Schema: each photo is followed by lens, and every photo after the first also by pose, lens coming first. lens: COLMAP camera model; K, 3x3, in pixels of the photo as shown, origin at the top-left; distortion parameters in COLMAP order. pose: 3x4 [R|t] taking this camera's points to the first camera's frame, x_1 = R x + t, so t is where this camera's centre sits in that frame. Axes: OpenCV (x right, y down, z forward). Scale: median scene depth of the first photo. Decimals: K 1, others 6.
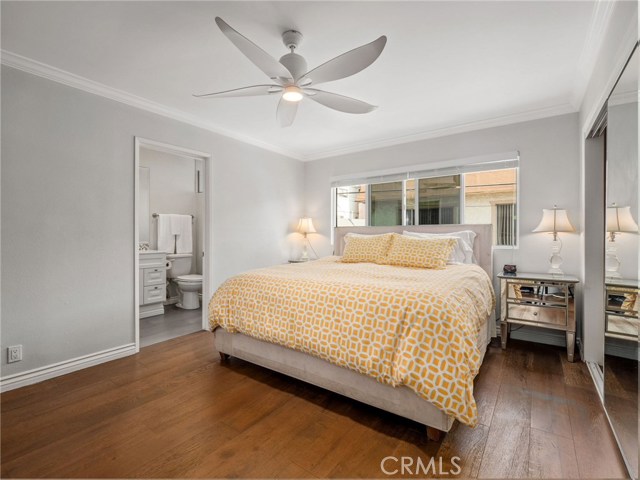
lens RADIAL K [[314.9, 0, 320.9], [0, 314.9, 235.6], [0, 0, 1]] dist [0.001081, -0.002373]
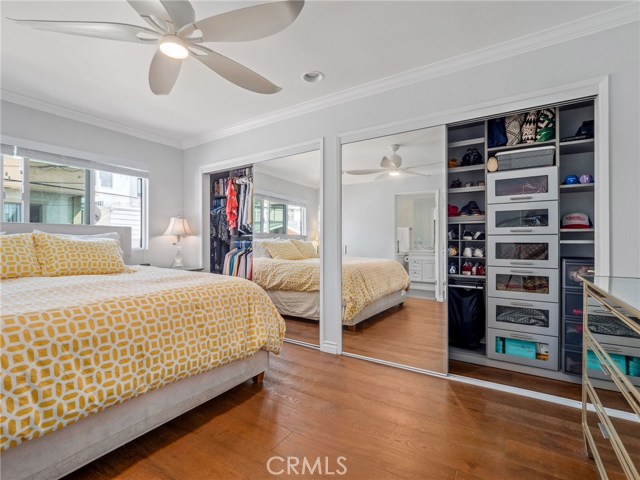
lens RADIAL K [[314.9, 0, 320.9], [0, 314.9, 241.3], [0, 0, 1]] dist [0.001081, -0.002373]
pose [[-0.088918, -0.004280, 0.996030, -0.588581], [0.004787, 0.999977, 0.004725, 0.012188], [-0.996027, 0.005188, -0.088896, 0.477197]]
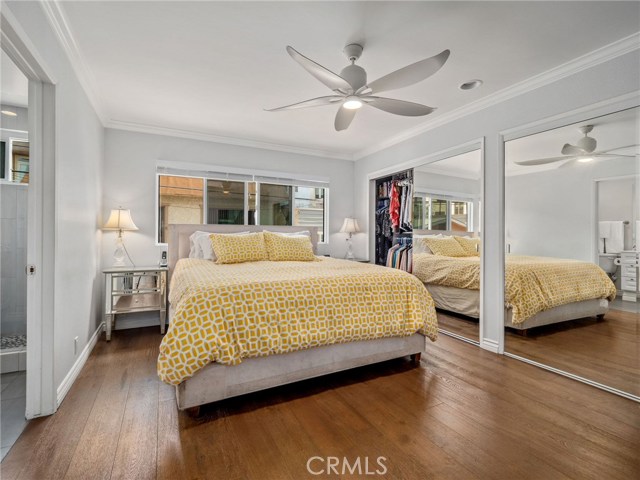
lens RADIAL K [[314.9, 0, 309.0], [0, 314.9, 232.0], [0, 0, 1]] dist [0.001081, -0.002373]
pose [[0.439037, 0.007365, 0.898439, -0.750529], [0.000275, 0.999965, -0.008331, 0.001048], [-0.898469, 0.003905, 0.439019, 0.440293]]
